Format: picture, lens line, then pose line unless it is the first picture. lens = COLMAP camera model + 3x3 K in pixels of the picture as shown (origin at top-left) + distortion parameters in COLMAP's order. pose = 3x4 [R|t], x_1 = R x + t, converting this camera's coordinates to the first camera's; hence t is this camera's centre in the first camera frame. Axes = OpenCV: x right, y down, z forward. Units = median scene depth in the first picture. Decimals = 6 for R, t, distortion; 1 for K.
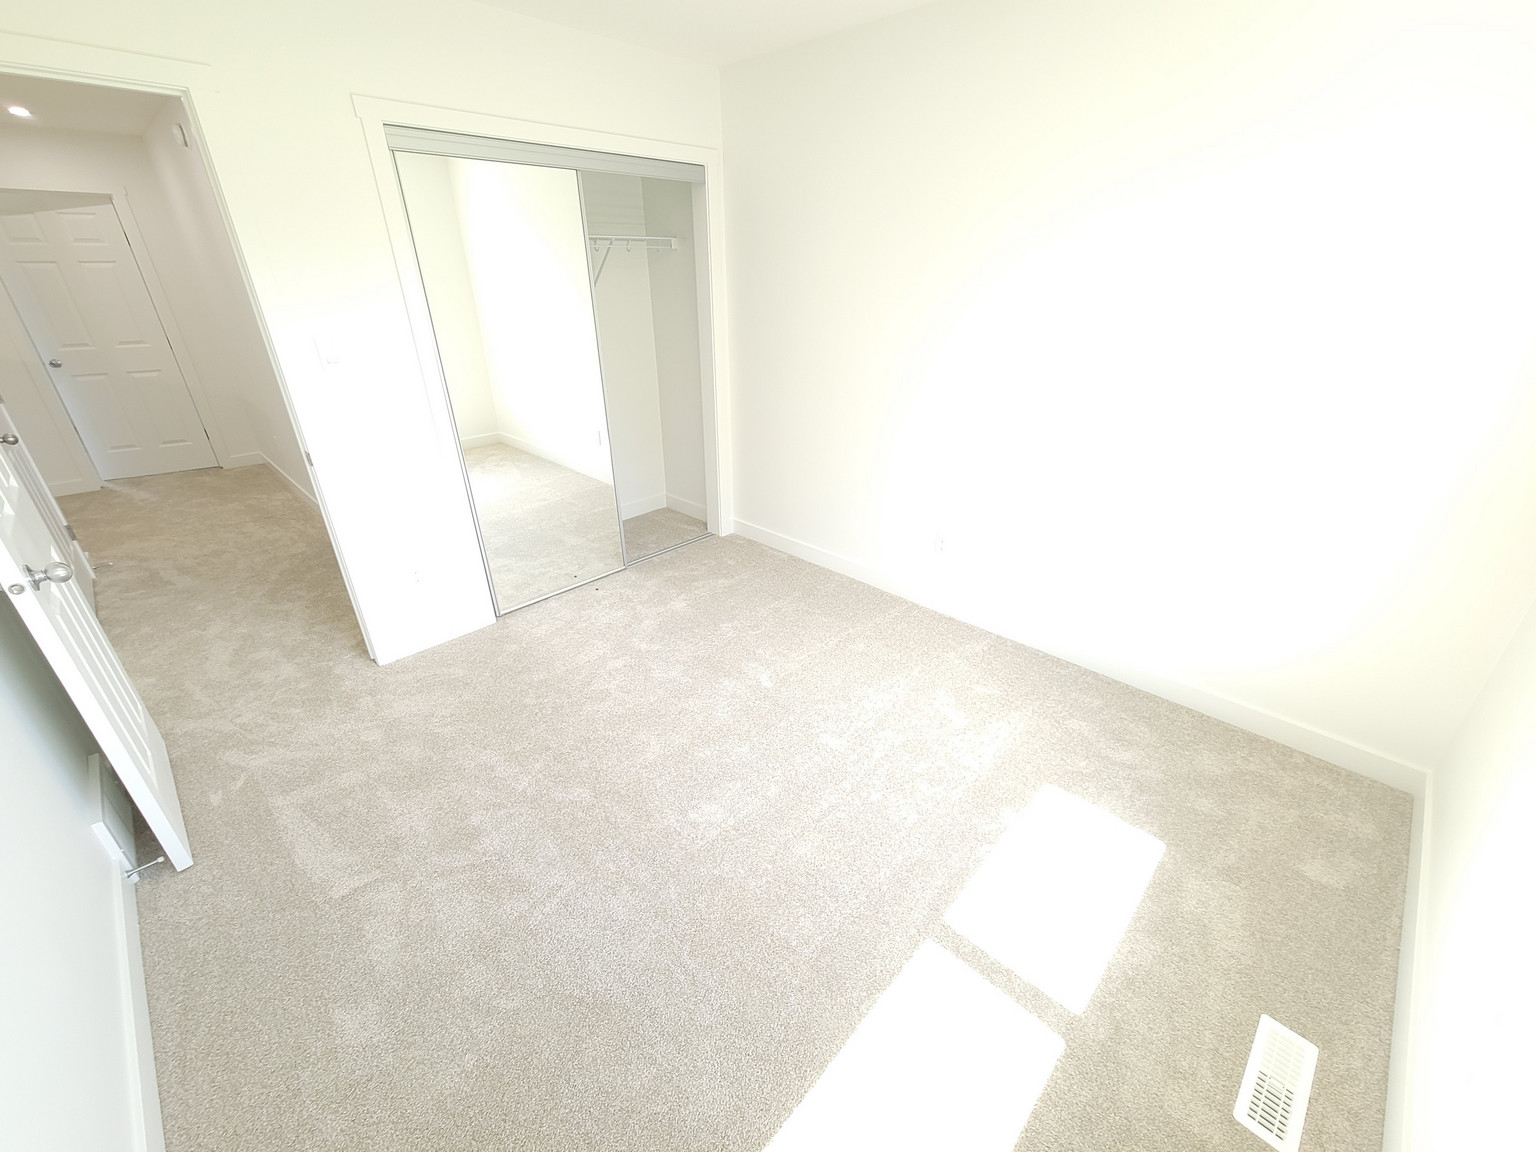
lens RADIAL K [[625.3, 0, 773.8], [0, 625.3, 576.8], [0, 0, 1]] dist [0.001181, 0.000266]
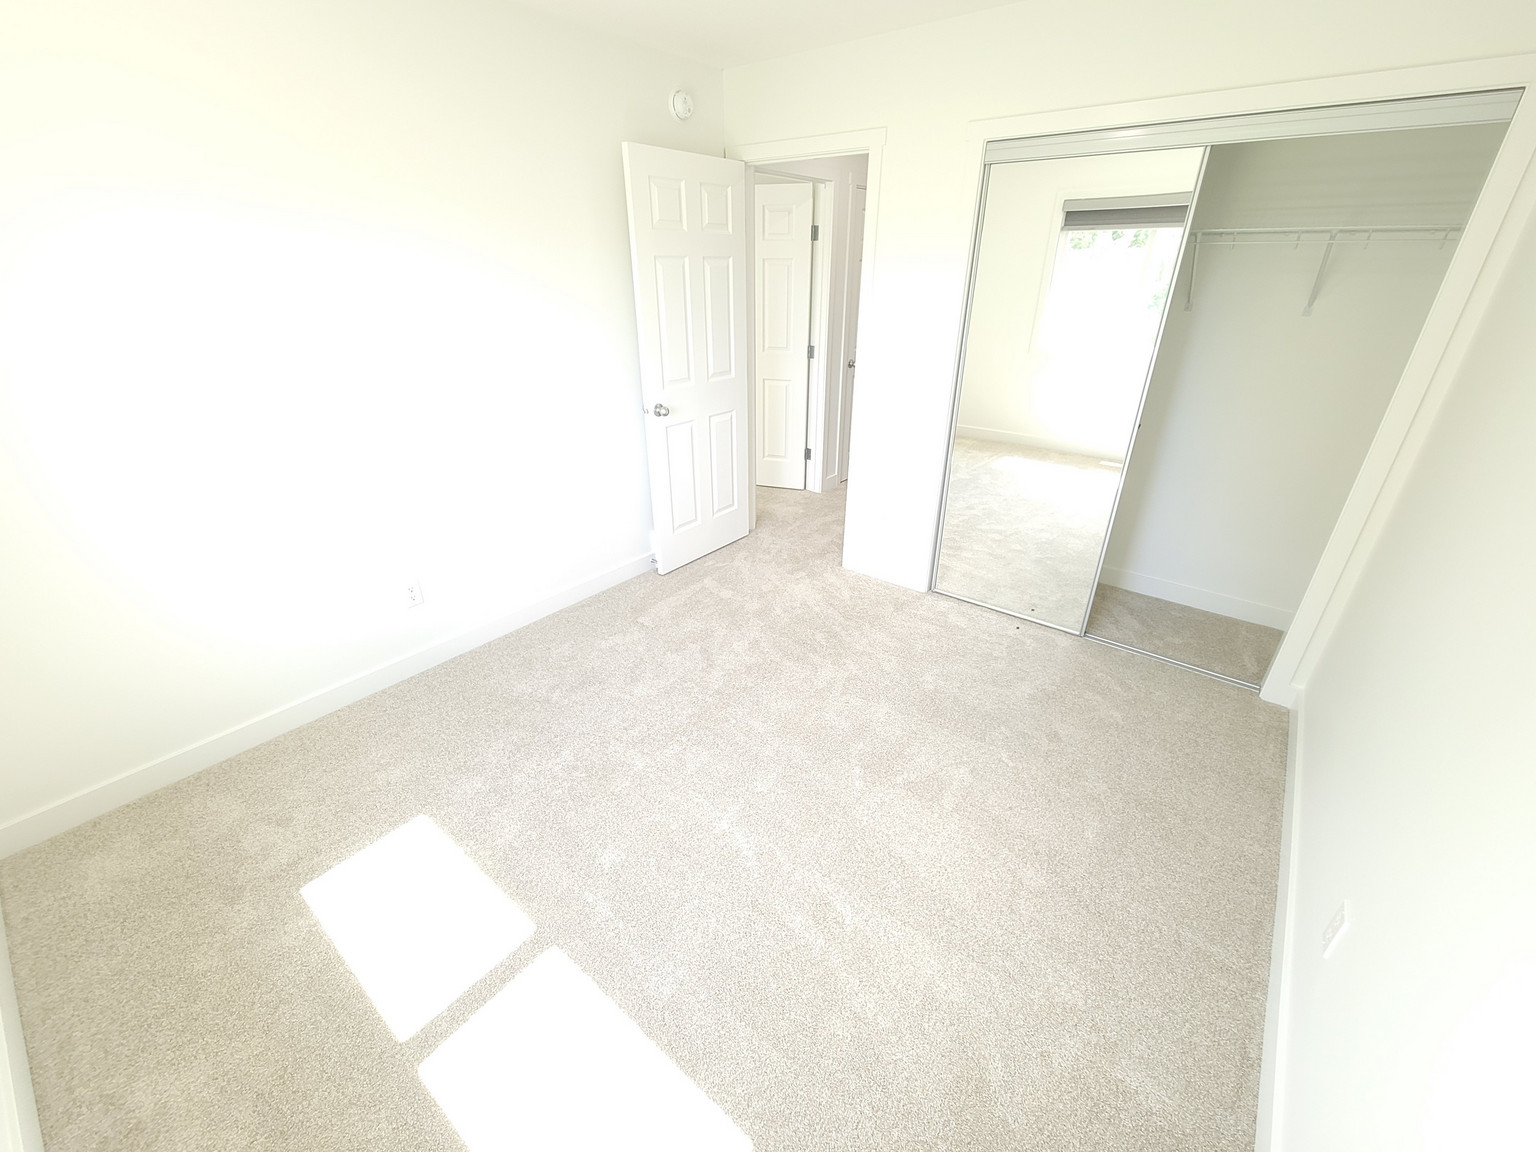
lens RADIAL K [[625.3, 0, 773.8], [0, 625.3, 576.8], [0, 0, 1]] dist [0.001181, 0.000266]
pose [[0.100018, 0.451910, -0.886439, 0.646762], [-0.440393, 0.818994, 0.367836, -0.313042], [0.892216, 0.353591, 0.280933, 0.582523]]
